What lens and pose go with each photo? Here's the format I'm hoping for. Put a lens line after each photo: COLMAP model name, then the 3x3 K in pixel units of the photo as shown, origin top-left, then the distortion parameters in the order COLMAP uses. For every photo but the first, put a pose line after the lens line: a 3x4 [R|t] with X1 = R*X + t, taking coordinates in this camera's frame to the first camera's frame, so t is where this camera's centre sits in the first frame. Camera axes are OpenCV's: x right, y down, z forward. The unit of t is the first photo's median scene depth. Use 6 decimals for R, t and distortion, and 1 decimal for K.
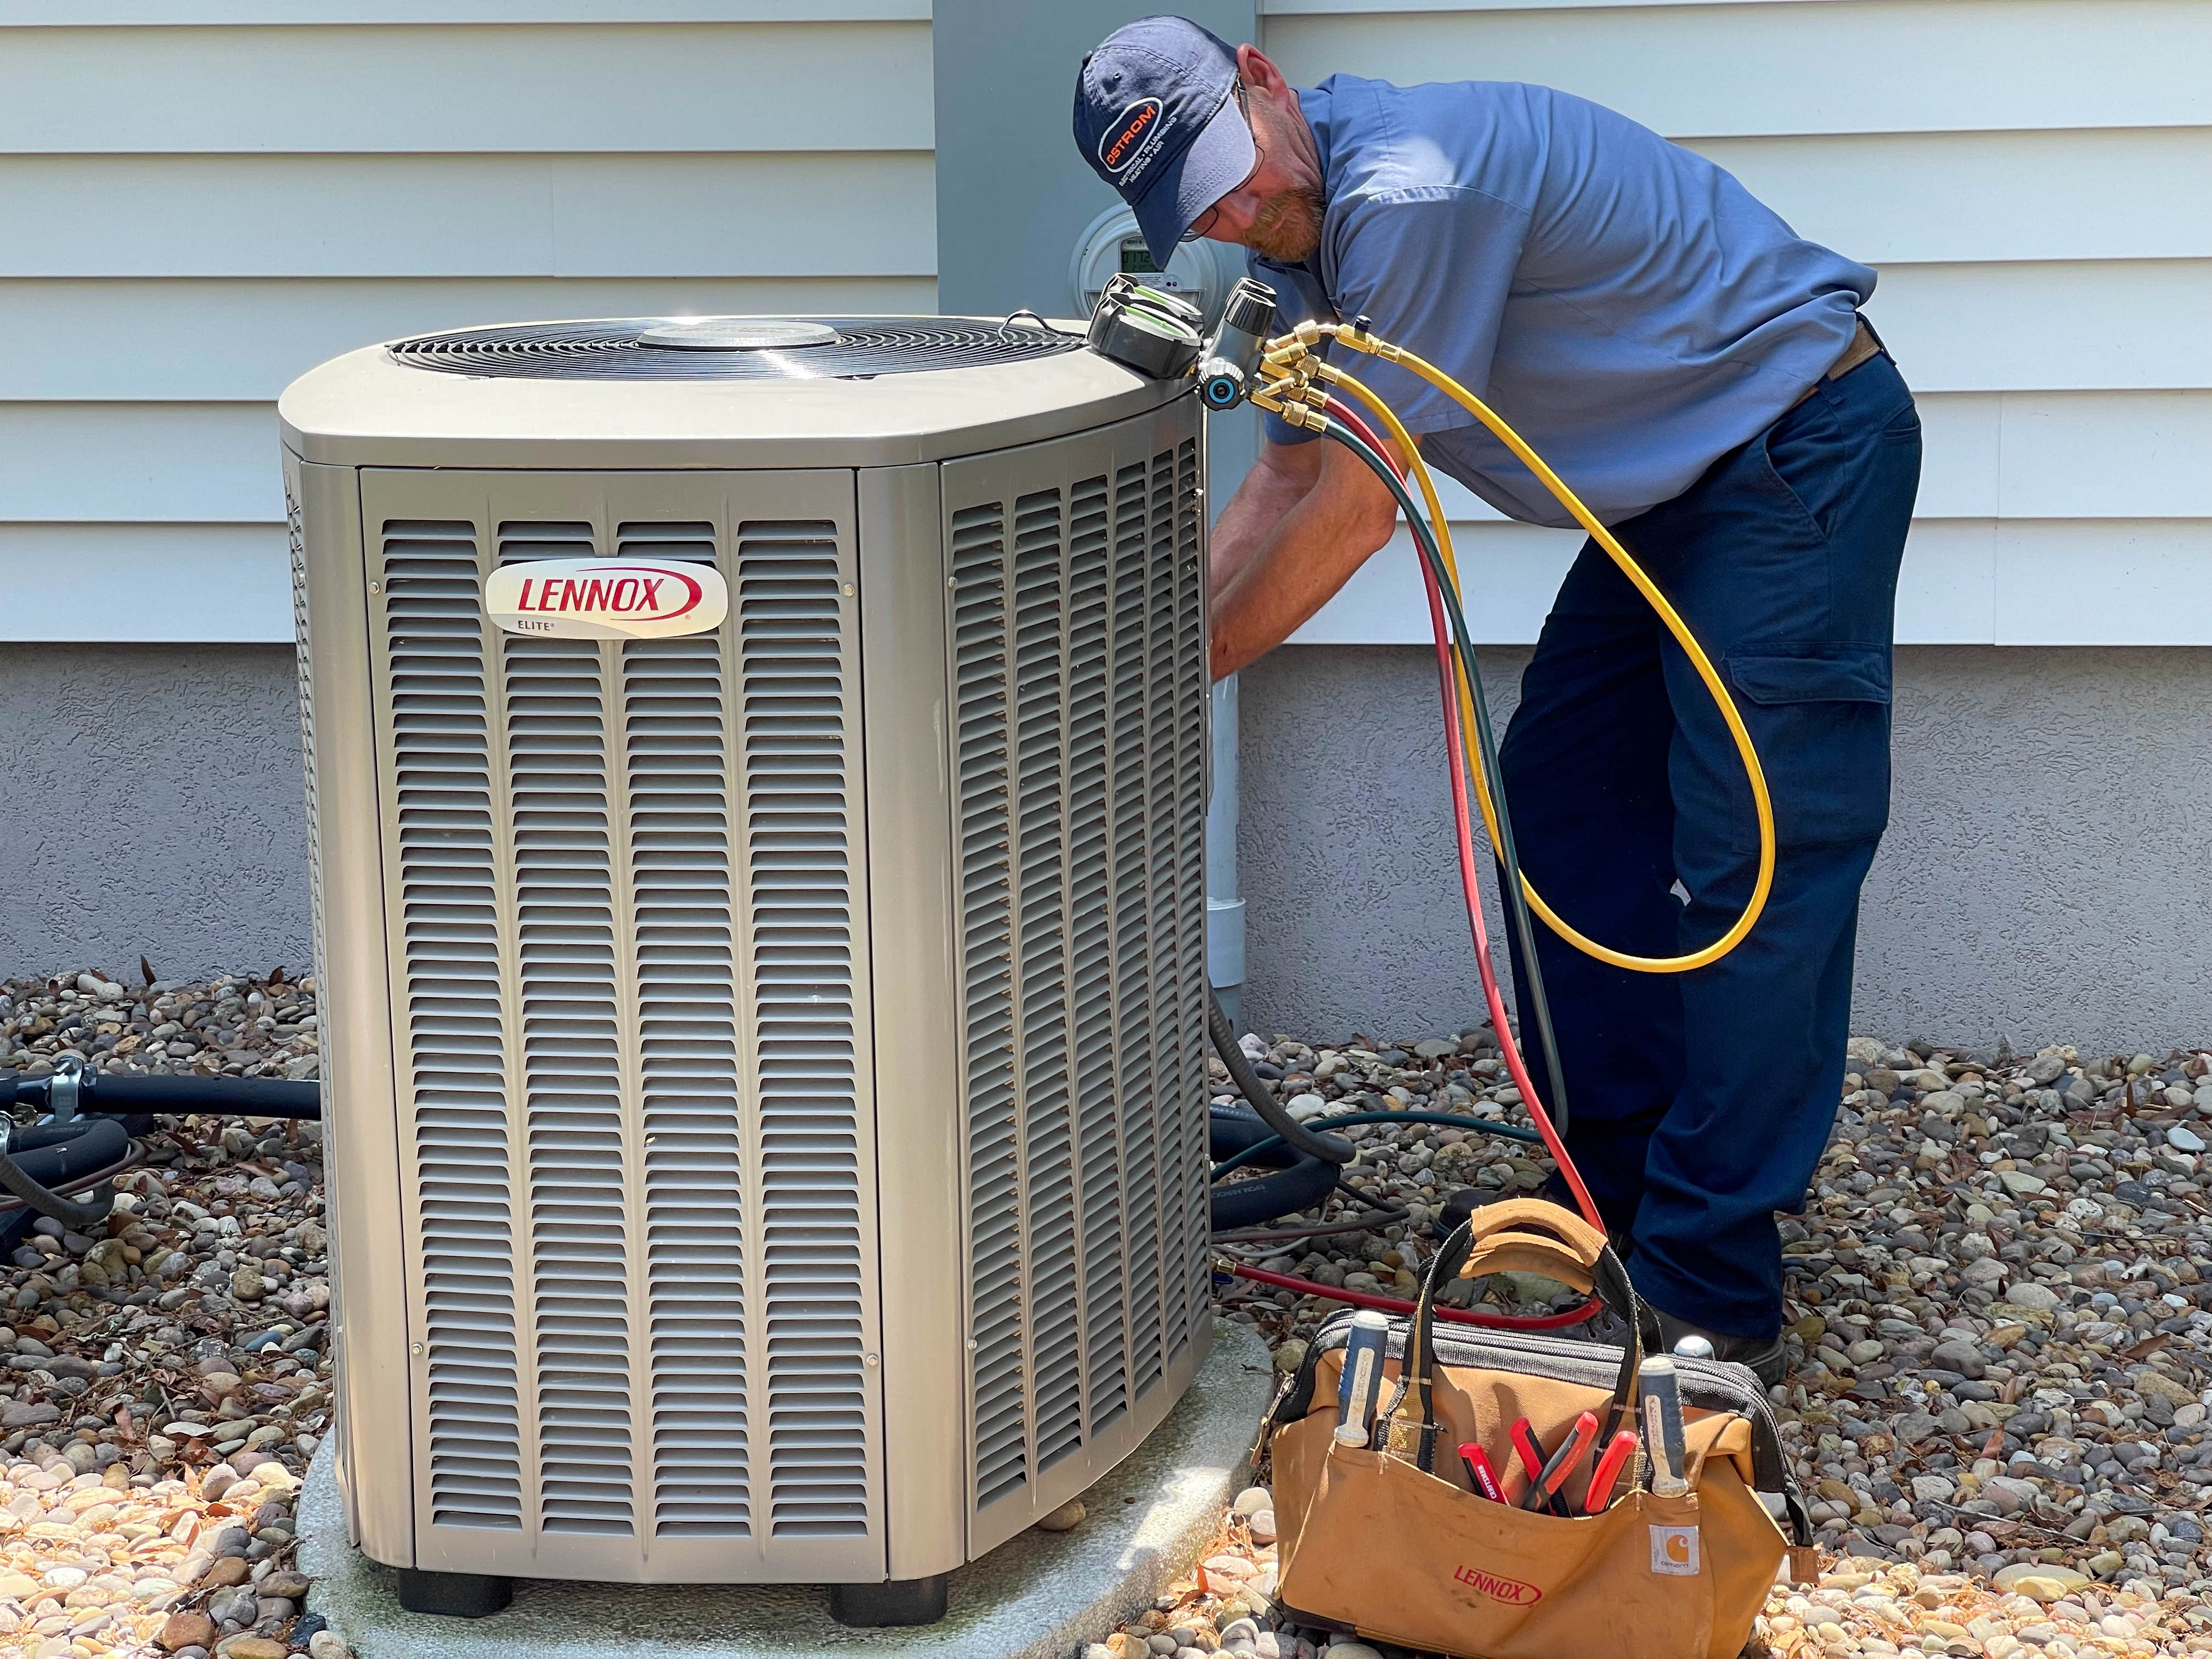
lens RADIAL K [[4143.2, 0, 1115.7], [0, 4143.2, 824.1], [0, 0, 1]] dist [0.238339, 0.000000]
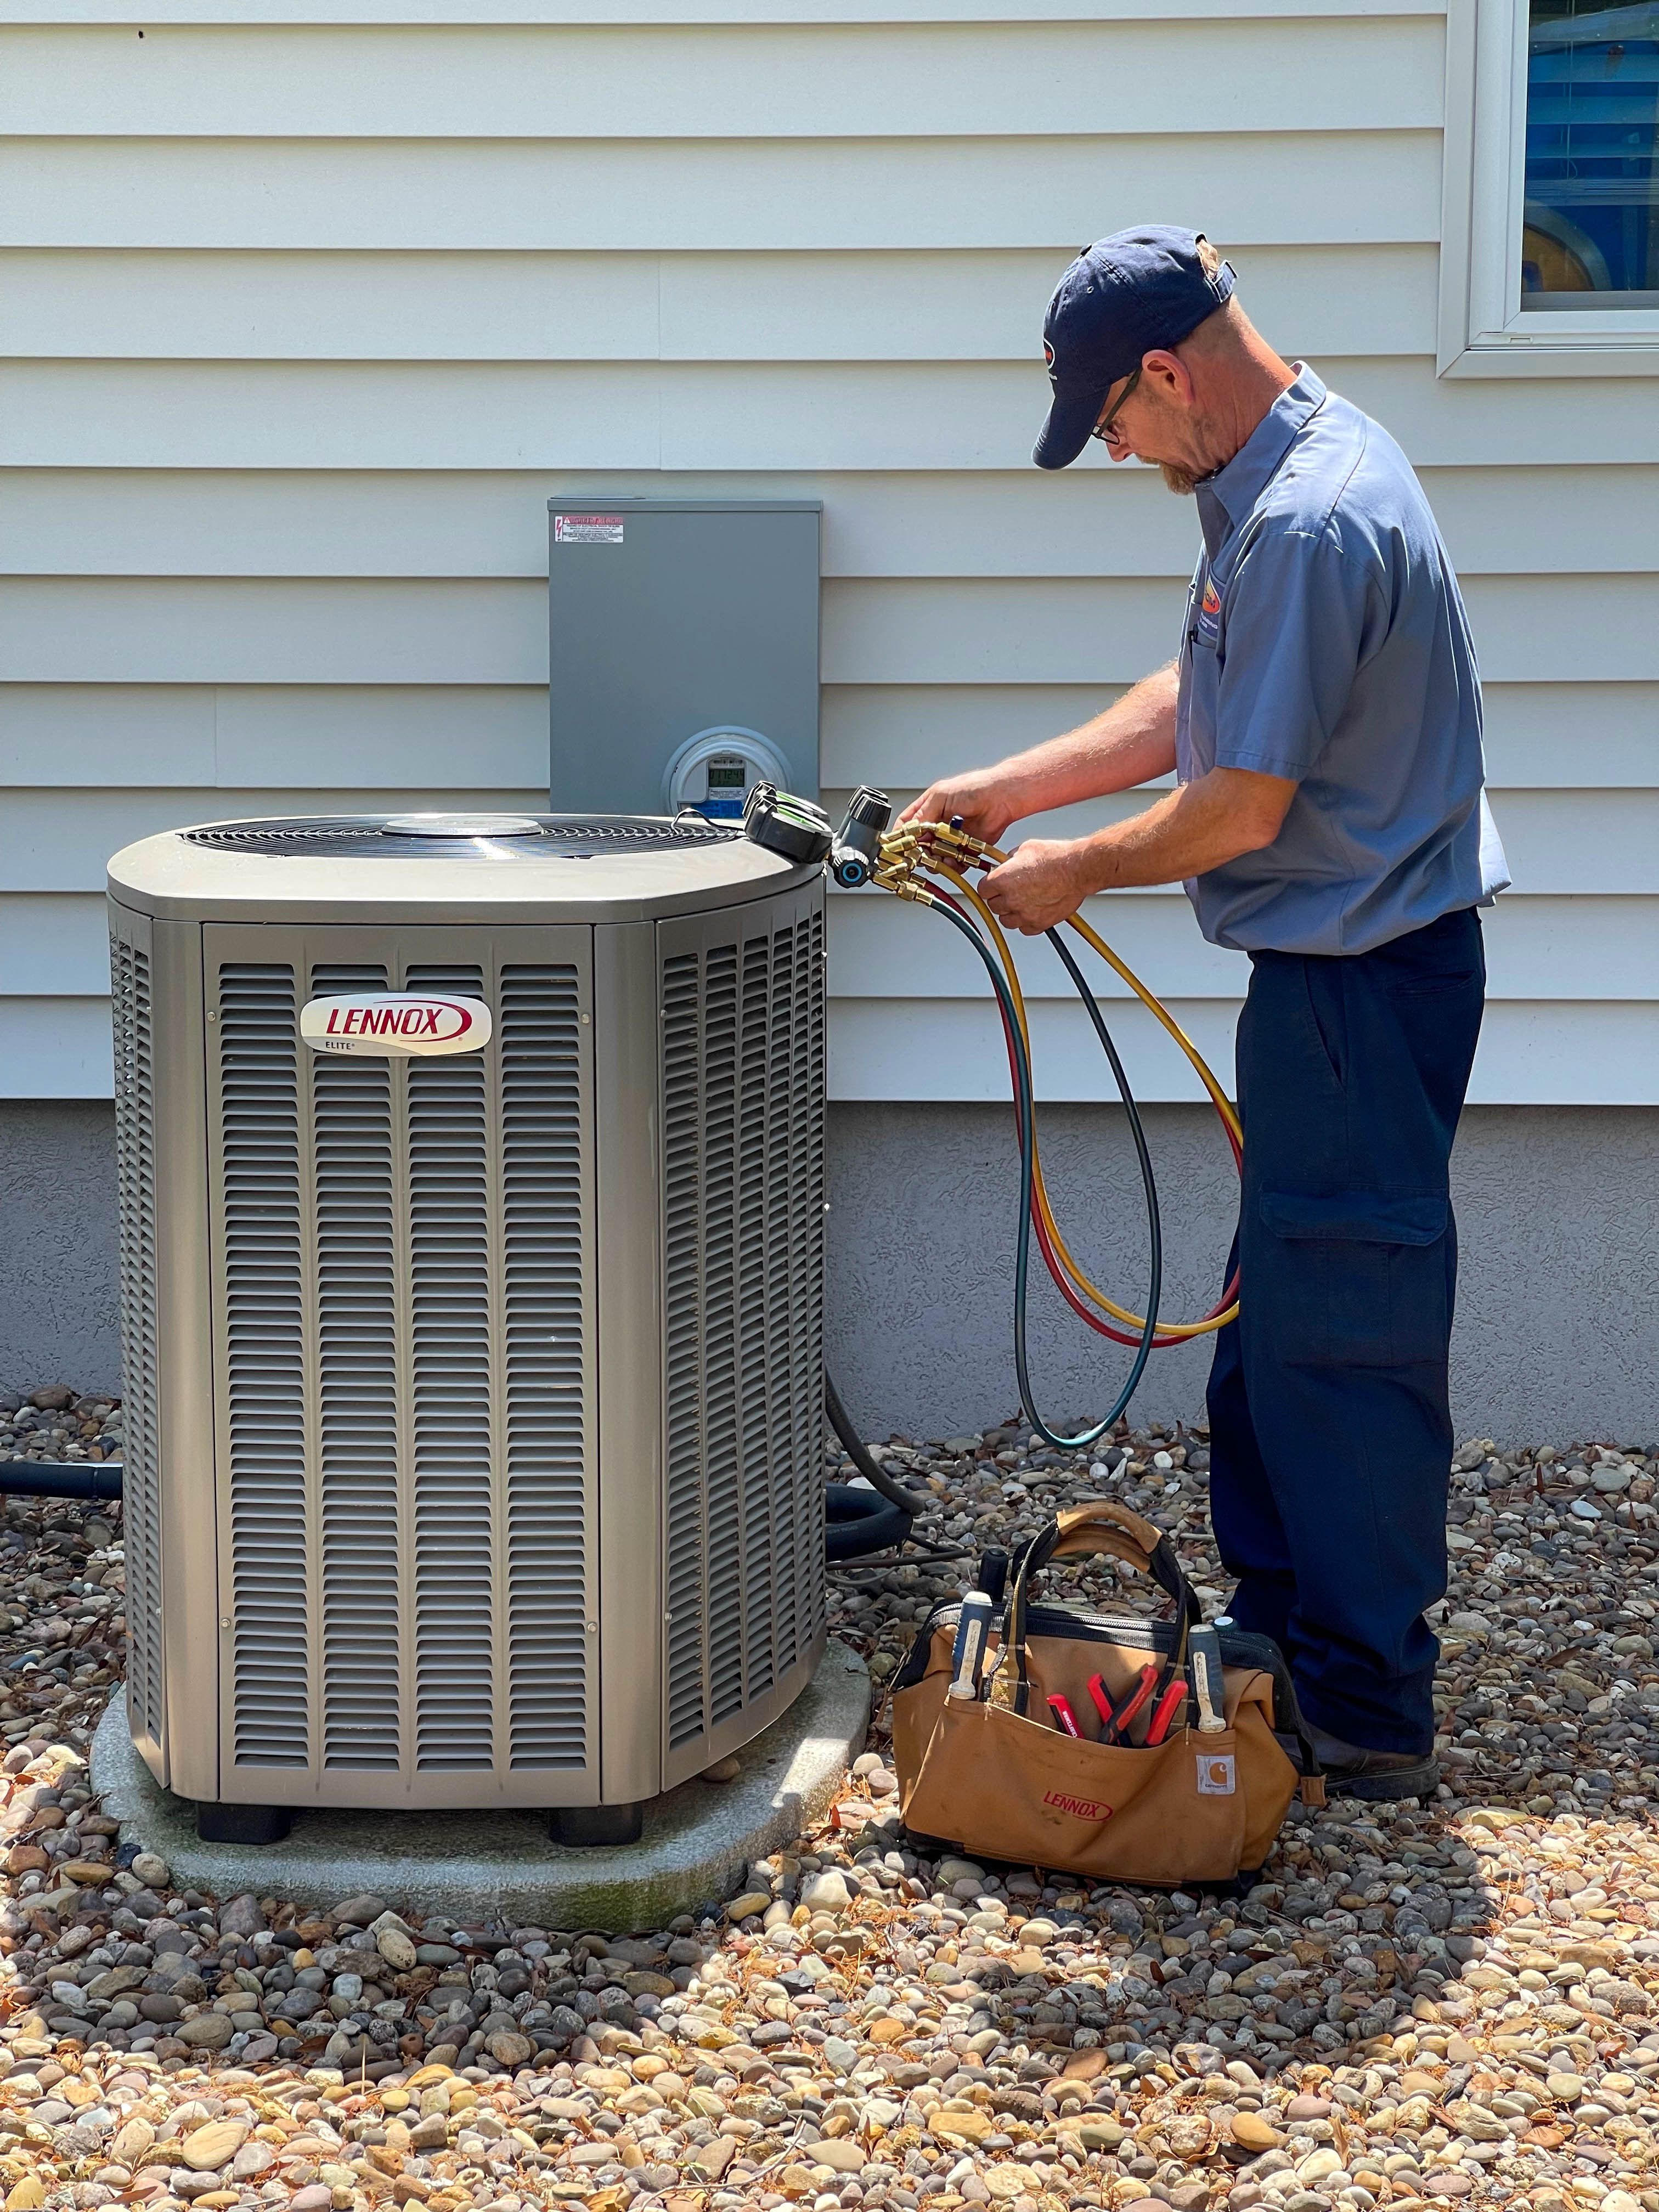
lens RADIAL K [[4143.2, 0, 809.5], [0, 4143.2, 1107.4], [0, 0, 1]] dist [0.238339, 0.000000]
pose [[0.996993, 0.004001, 0.077393, -0.086697], [0.000742, 0.998128, -0.061152, 0.045873], [-0.077492, 0.061025, 0.995124, -0.262257]]
